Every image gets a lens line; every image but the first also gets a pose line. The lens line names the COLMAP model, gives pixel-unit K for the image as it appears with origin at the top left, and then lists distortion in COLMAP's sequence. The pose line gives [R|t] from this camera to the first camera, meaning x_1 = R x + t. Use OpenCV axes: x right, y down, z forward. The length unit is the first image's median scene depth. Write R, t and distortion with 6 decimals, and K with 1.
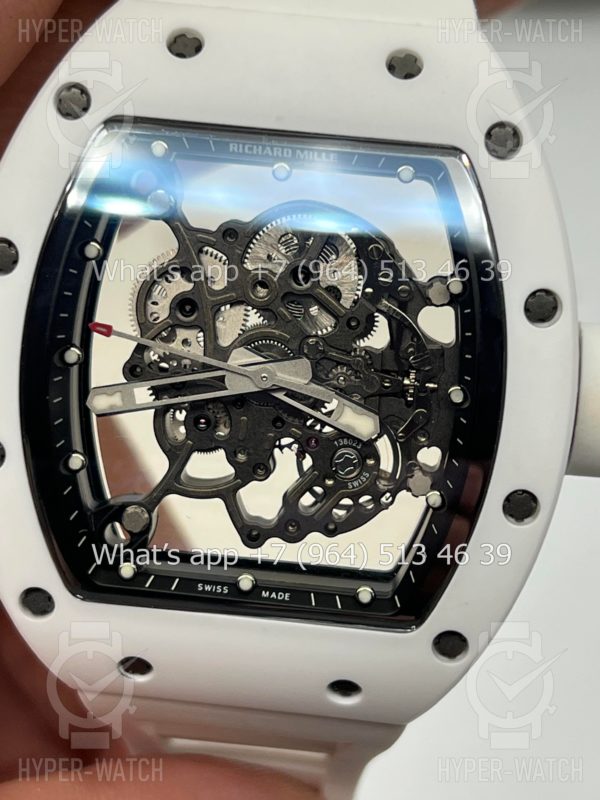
lens RADIAL K [[1902.3, 0, 300.0], [0, 1902.3, 400.0], [0, 0, 1]] dist [0.236438, -0.261796]
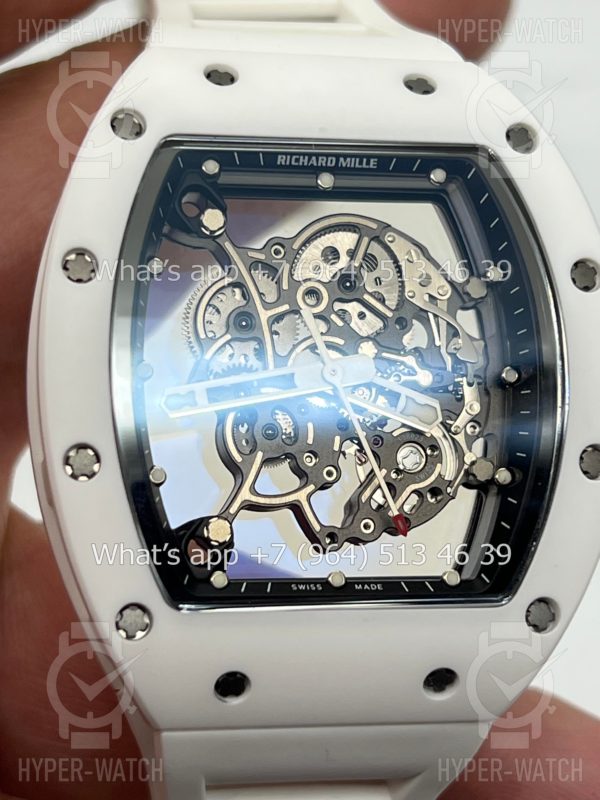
lens RADIAL K [[1902.3, 0, 300.0], [0, 1902.3, 400.0], [0, 0, 1]] dist [0.236438, -0.261796]
pose [[0.962012, -0.077542, 0.261762, -0.303124], [0.144484, 0.958140, -0.247167, 0.251387], [-0.231639, 0.275598, 0.932947, 0.042813]]
